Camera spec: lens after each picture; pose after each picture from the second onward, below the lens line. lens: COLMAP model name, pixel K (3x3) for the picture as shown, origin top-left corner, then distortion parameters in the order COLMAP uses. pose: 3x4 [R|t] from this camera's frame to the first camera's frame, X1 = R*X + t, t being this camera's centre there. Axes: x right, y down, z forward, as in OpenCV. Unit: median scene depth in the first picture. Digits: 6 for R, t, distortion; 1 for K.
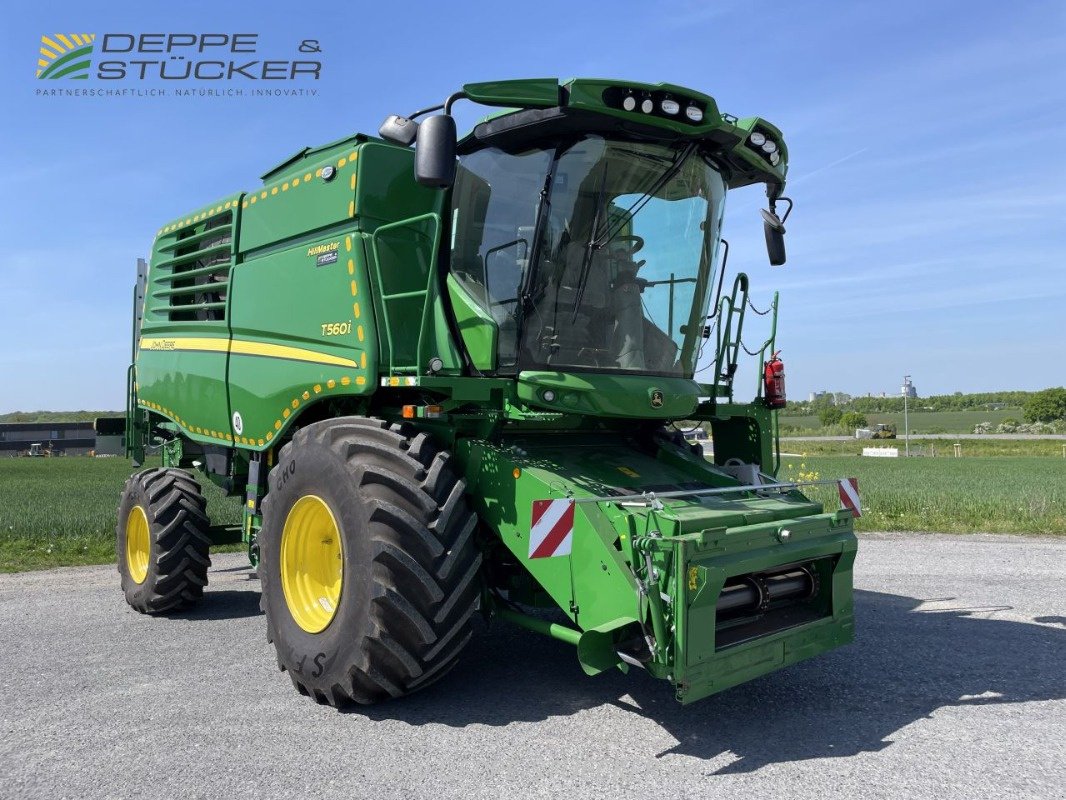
lens RADIAL K [[813.0, 0, 547.9], [0, 813.0, 401.4], [0, 0, 1]] dist [0.093067, -0.121676]
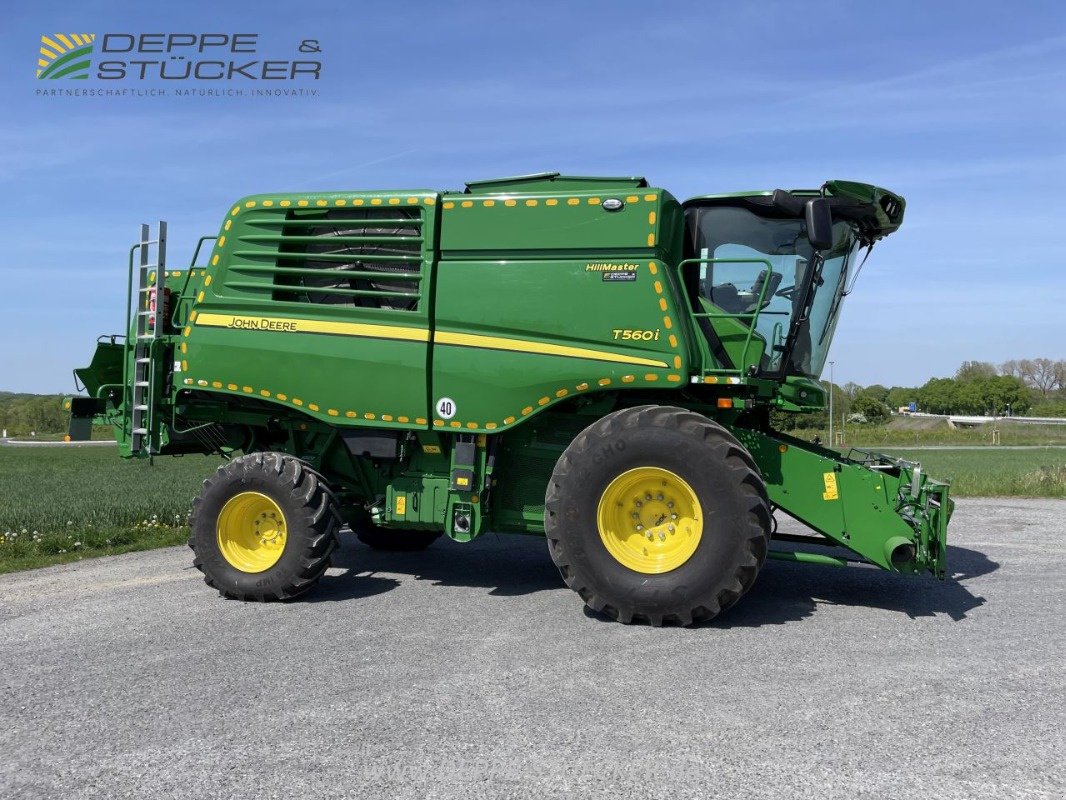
lens RADIAL K [[813.0, 0, 553.8], [0, 813.0, 416.3], [0, 0, 1]] dist [0.093067, -0.121676]
pose [[0.841513, 0.012832, 0.540085, -1.091455], [-0.028186, 0.999399, 0.020171, 0.014534], [-0.539502, -0.032197, 0.841369, 0.020968]]
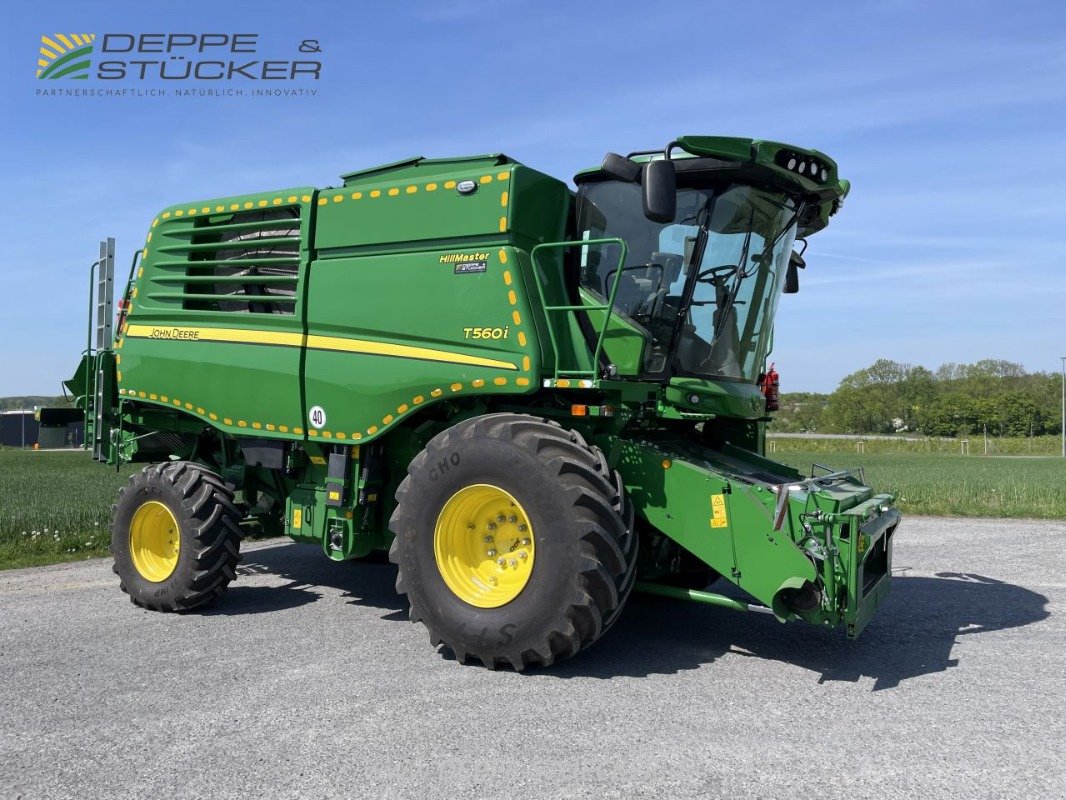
lens RADIAL K [[813.0, 0, 540.9], [0, 813.0, 416.8], [0, 0, 1]] dist [0.093067, -0.121676]
pose [[0.954262, 0.012929, 0.298691, -0.541429], [-0.020112, 0.999577, 0.020988, -0.001334], [-0.298293, -0.026035, 0.954119, -0.067264]]
